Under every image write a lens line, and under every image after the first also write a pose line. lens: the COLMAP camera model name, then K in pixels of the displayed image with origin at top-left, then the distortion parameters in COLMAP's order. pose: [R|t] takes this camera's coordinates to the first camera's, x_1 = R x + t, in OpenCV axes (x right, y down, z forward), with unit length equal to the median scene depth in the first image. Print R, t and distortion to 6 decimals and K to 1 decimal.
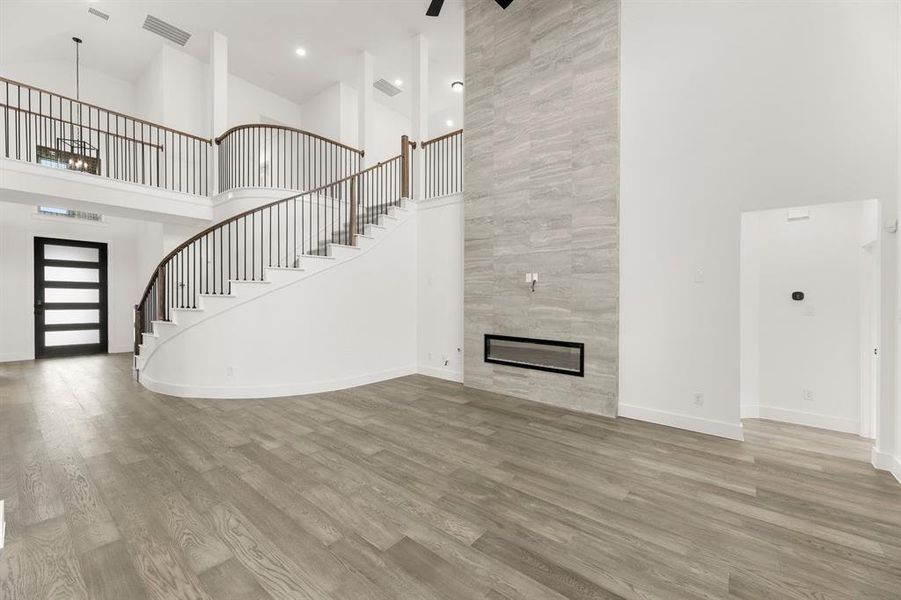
lens RADIAL K [[366.8, 0, 453.5], [0, 366.8, 292.2], [0, 0, 1]] dist [0.001993, 0.000264]
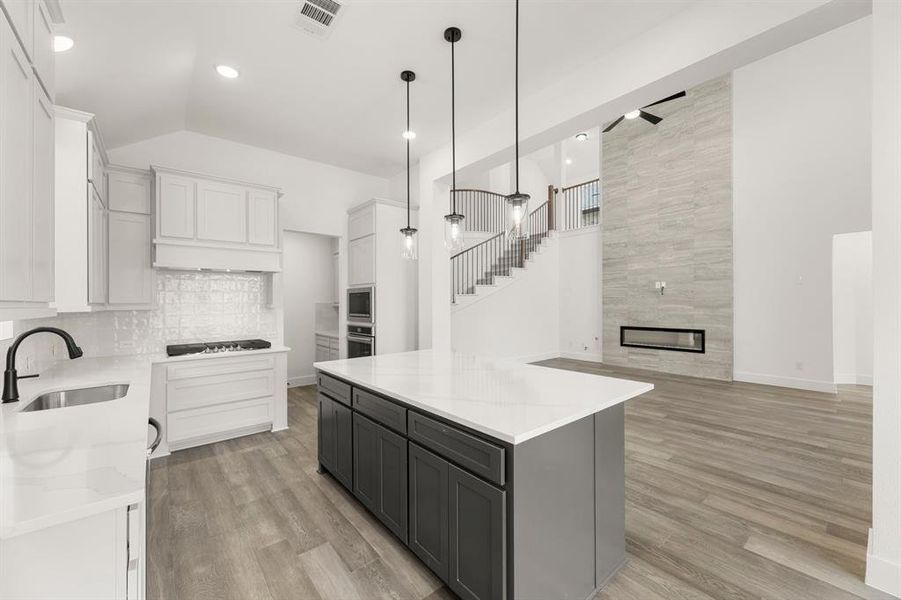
lens RADIAL K [[353.3, 0, 451.2], [0, 353.3, 307.7], [0, 0, 1]] dist [0.003831, 0.000290]
pose [[0.977111, -0.025927, -0.211145, -0.314856], [0.031572, 0.999227, 0.023409, -0.009580], [0.210374, -0.029540, 0.977174, -0.548903]]
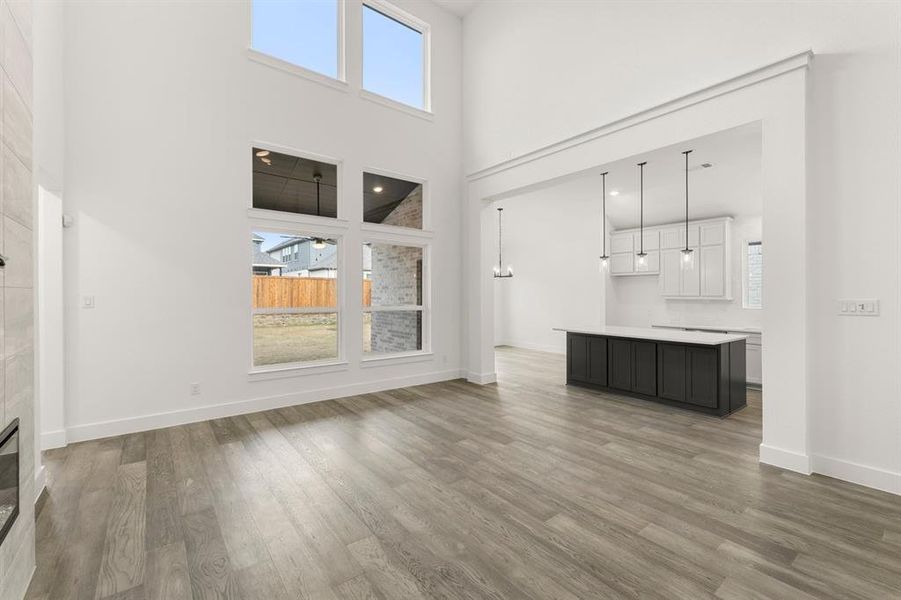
lens RADIAL K [[383.9, 0, 449.6], [0, 383.9, 296.4], [0, 0, 1]] dist [0.000638, 0.000135]
pose [[-0.971501, -0.025967, 0.235609, -0.128755], [-0.027819, 0.999603, -0.004539, 0.012278], [-0.235397, -0.010965, -0.971837, 1.270213]]
